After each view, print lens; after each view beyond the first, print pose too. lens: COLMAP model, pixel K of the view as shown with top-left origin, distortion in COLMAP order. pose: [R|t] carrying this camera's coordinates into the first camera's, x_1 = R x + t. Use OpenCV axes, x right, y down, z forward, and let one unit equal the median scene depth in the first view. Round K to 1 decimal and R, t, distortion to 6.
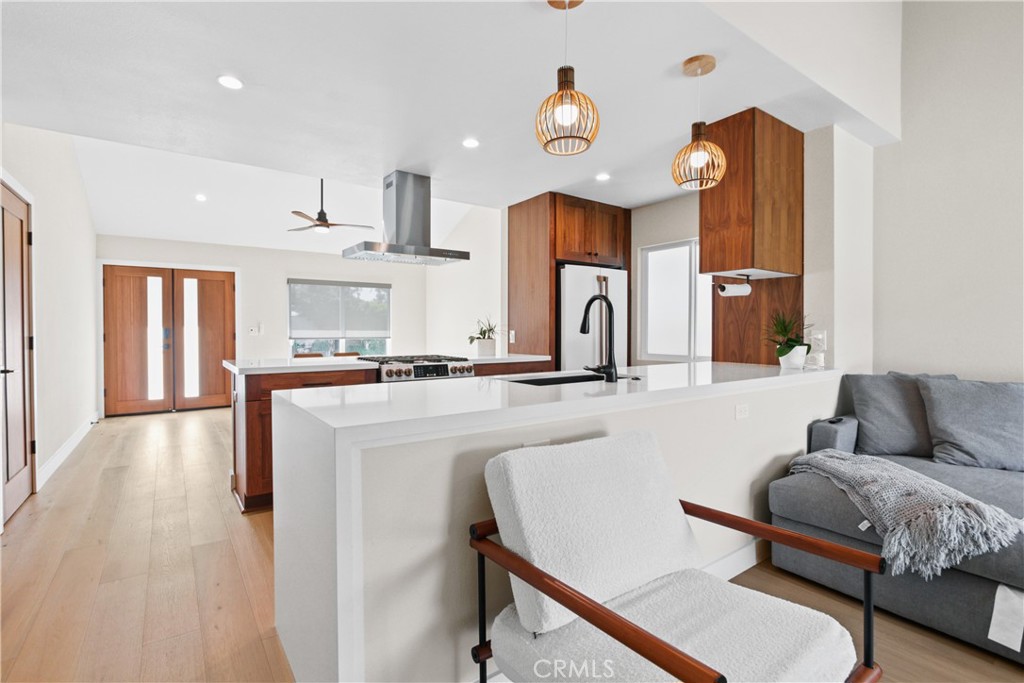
lens RADIAL K [[469.7, 0, 503.3], [0, 469.7, 335.7], [0, 0, 1]] dist [-0.002476, -0.000500]
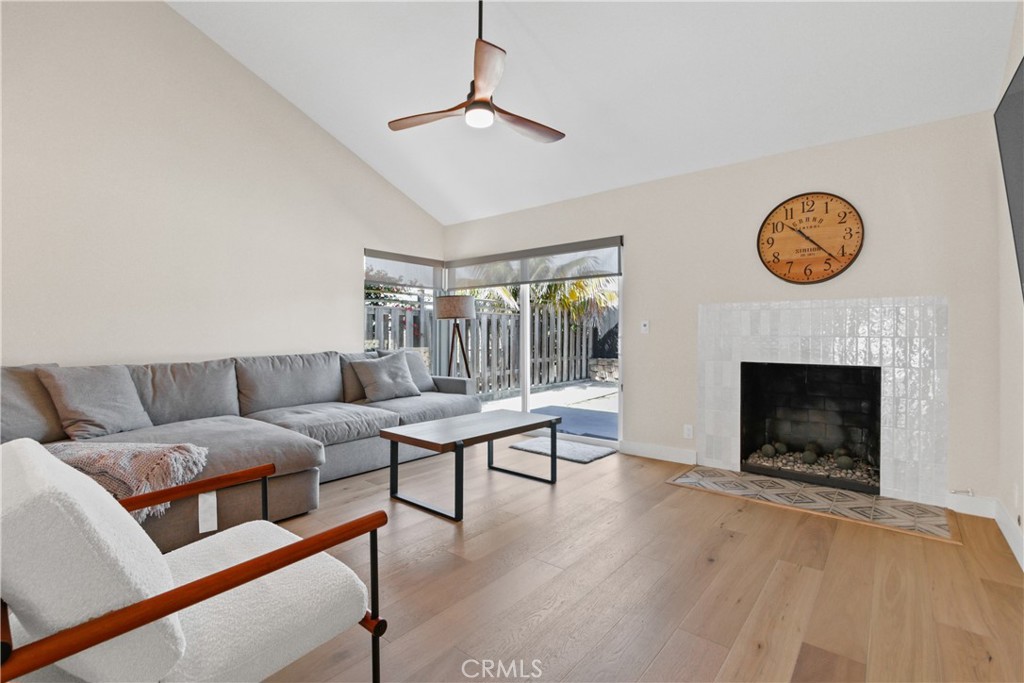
lens RADIAL K [[469.7, 0, 503.3], [0, 469.7, 335.7], [0, 0, 1]] dist [-0.002476, -0.000500]
pose [[-0.255776, -0.000831, 0.966736, -0.165206], [0.009520, 0.999949, 0.003378, 0.012427], [-0.966689, 0.010067, -0.255755, 0.128700]]
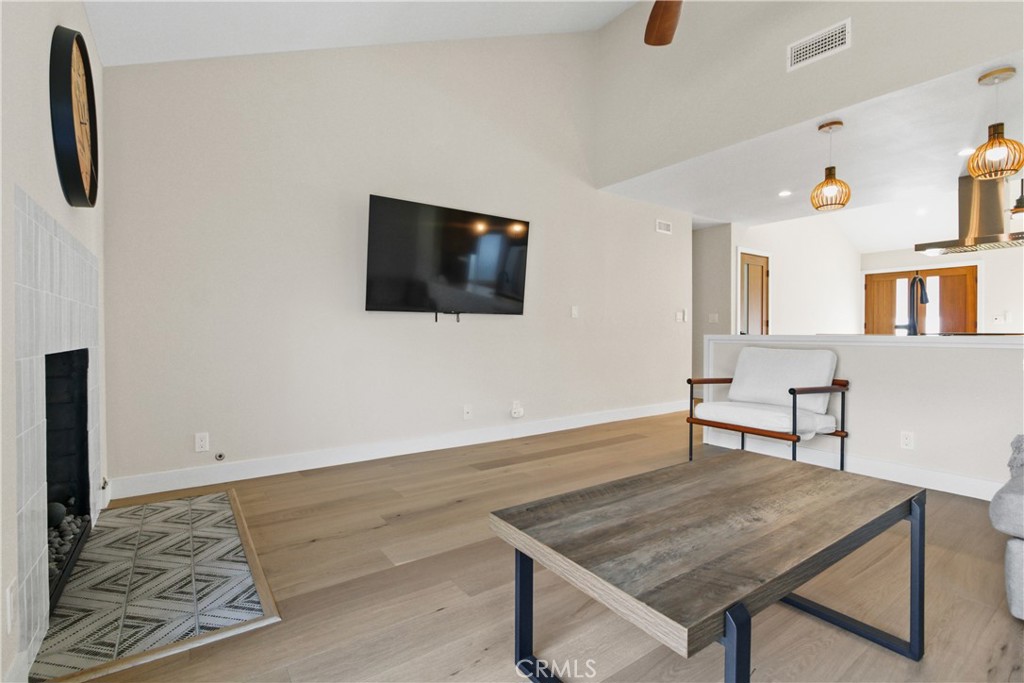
lens RADIAL K [[469.7, 0, 503.3], [0, 469.7, 335.7], [0, 0, 1]] dist [-0.002476, -0.000500]
pose [[-0.010427, 0.012412, -0.999869, 0.618397], [-0.014670, 0.999813, 0.012565, 0.034504], [0.999838, 0.014799, -0.010243, -0.090183]]
